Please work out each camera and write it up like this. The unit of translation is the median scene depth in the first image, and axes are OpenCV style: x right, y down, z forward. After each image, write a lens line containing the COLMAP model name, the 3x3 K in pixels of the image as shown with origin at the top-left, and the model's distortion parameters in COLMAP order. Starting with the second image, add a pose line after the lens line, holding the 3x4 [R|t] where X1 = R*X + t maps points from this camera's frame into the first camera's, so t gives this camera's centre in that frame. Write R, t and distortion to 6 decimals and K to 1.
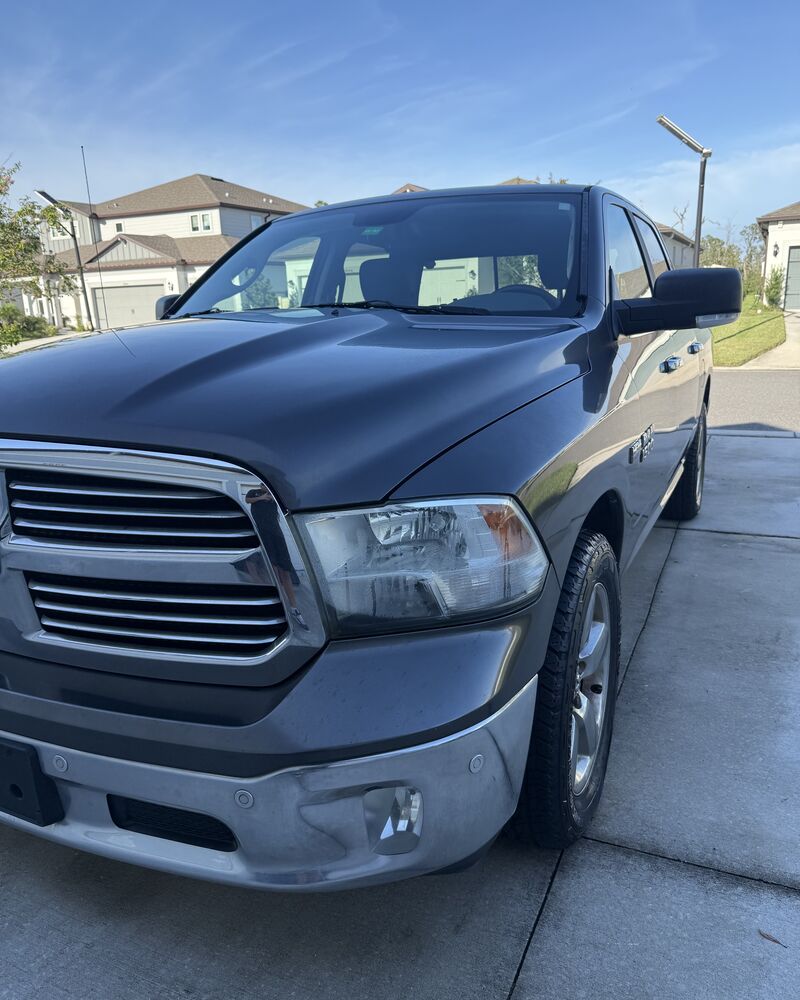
lens RADIAL K [[747.9, 0, 400.0], [0, 747.9, 500.0], [0, 0, 1]] dist [0.066804, -0.085894]
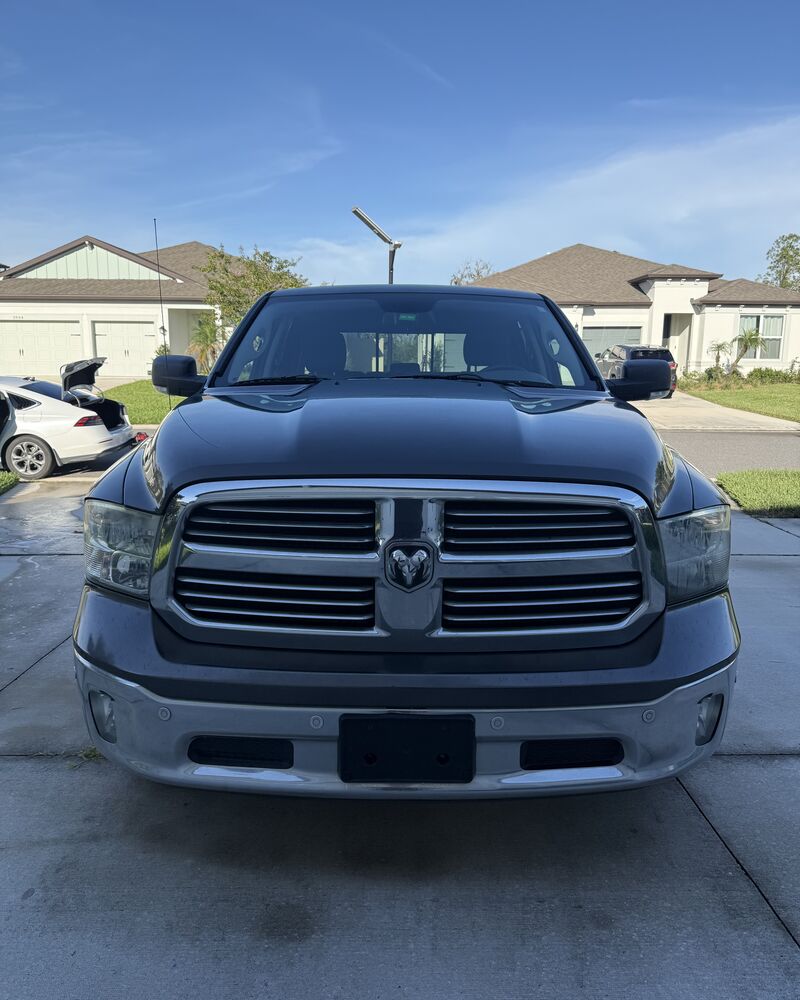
lens RADIAL K [[747.9, 0, 400.0], [0, 747.9, 500.0], [0, 0, 1]] dist [0.066804, -0.085894]
pose [[0.903565, -0.031537, 0.427290, -1.112165], [0.063247, 0.996179, -0.060219, 0.030815], [-0.423758, 0.081436, 0.902107, -0.138854]]
